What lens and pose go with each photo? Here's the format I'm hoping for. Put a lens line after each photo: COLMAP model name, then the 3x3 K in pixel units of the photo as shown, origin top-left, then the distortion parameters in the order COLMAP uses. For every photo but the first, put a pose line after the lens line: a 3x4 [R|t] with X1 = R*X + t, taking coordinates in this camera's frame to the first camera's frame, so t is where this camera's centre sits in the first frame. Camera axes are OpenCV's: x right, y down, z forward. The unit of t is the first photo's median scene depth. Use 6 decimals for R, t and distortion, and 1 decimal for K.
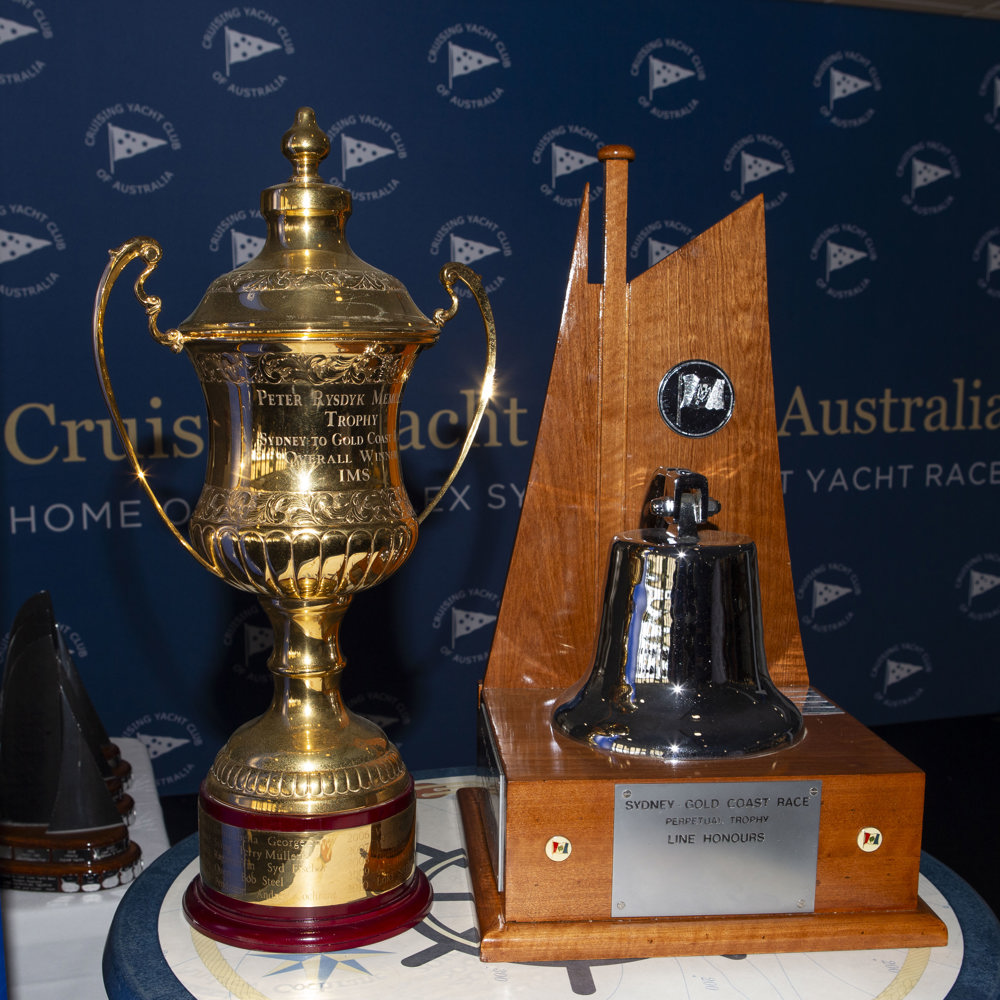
lens RADIAL K [[1357.7, 0, 501.2], [0, 1357.7, 550.1], [0, 0, 1]] dist [-0.110768, 0.153605]
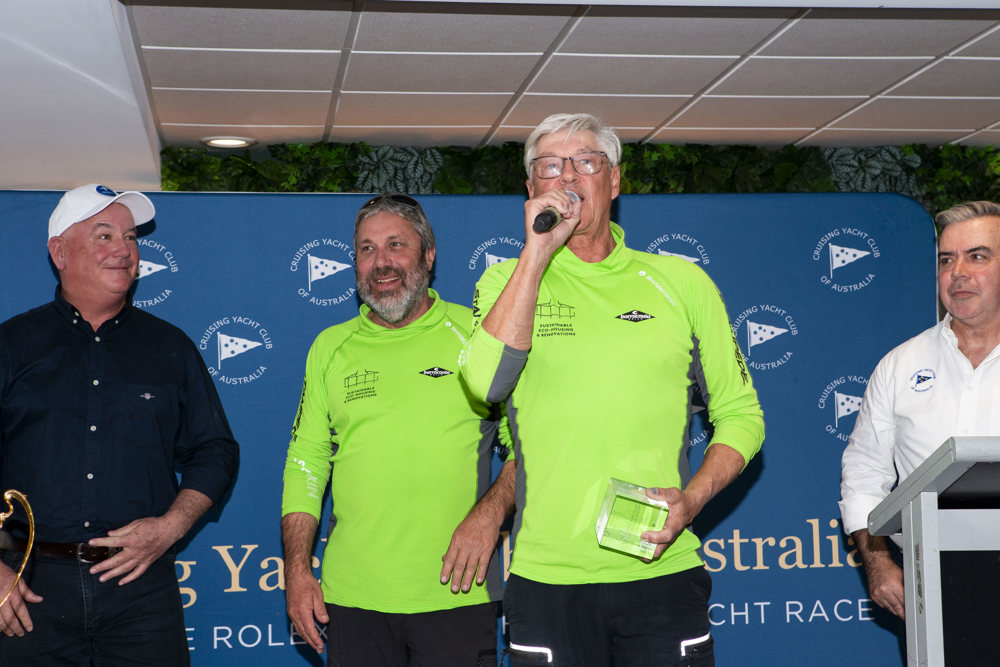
lens RADIAL K [[1893.4, 0, 501.0], [0, 1893.4, 331.2], [0, 0, 1]] dist [0.229453, -0.206077]
pose [[0.983732, -0.032592, -0.176663, 0.410435], [-0.006353, 0.976478, -0.215522, 0.060028], [0.179532, 0.213138, 0.960386, -0.583183]]
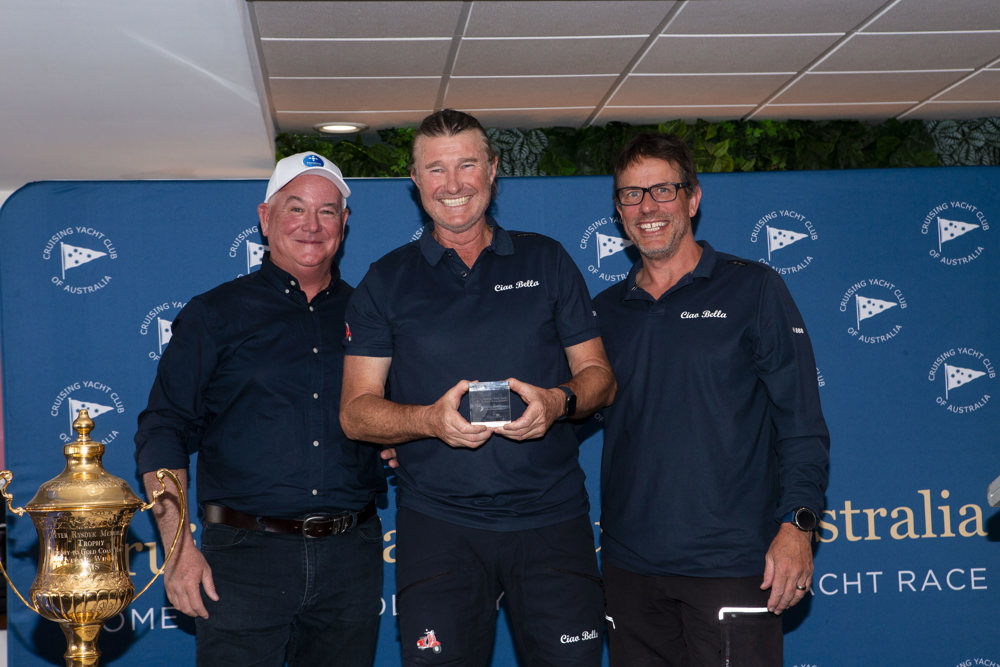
lens RADIAL K [[1868.4, 0, 498.9], [0, 1868.4, 326.5], [0, 0, 1]] dist [0.223483, -0.271151]
pose [[0.973184, -0.043629, -0.225853, 0.396505], [-0.003505, 0.978922, -0.204206, 0.060664], [0.230002, 0.199522, 0.952518, -0.606617]]
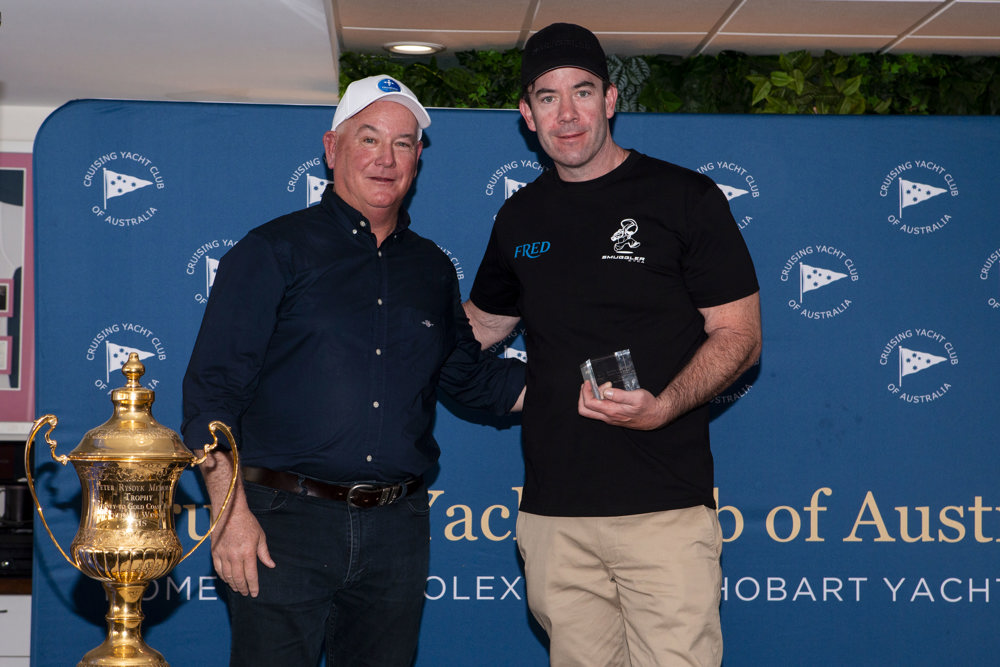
lens RADIAL K [[2175.2, 0, 447.4], [0, 2175.2, 346.4], [0, 0, 1]] dist [0.223690, -0.075465]
pose [[0.958633, 0.004261, -0.284613, 0.404517], [-0.055475, 0.983512, -0.172126, 0.072073], [0.279187, 0.180794, 0.943063, -0.659069]]
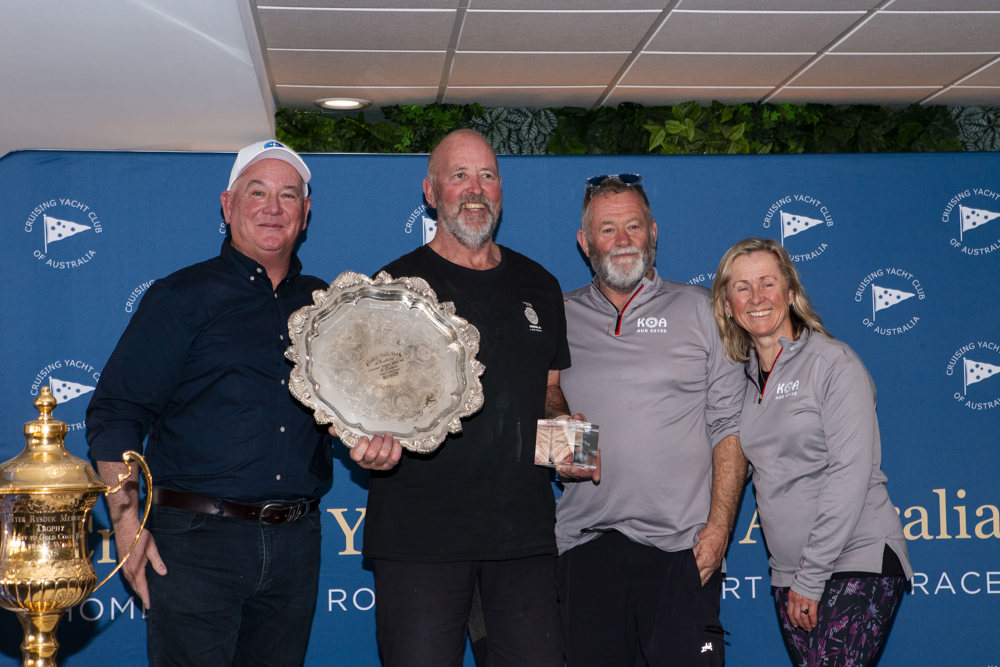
lens RADIAL K [[1893.4, 0, 501.0], [0, 1893.4, 331.2], [0, 0, 1]] dist [0.229453, -0.206077]
pose [[0.972146, -0.024408, -0.233100, 0.399446], [-0.022541, 0.980215, -0.196648, 0.056306], [0.233288, 0.196425, 0.952362, -0.560150]]
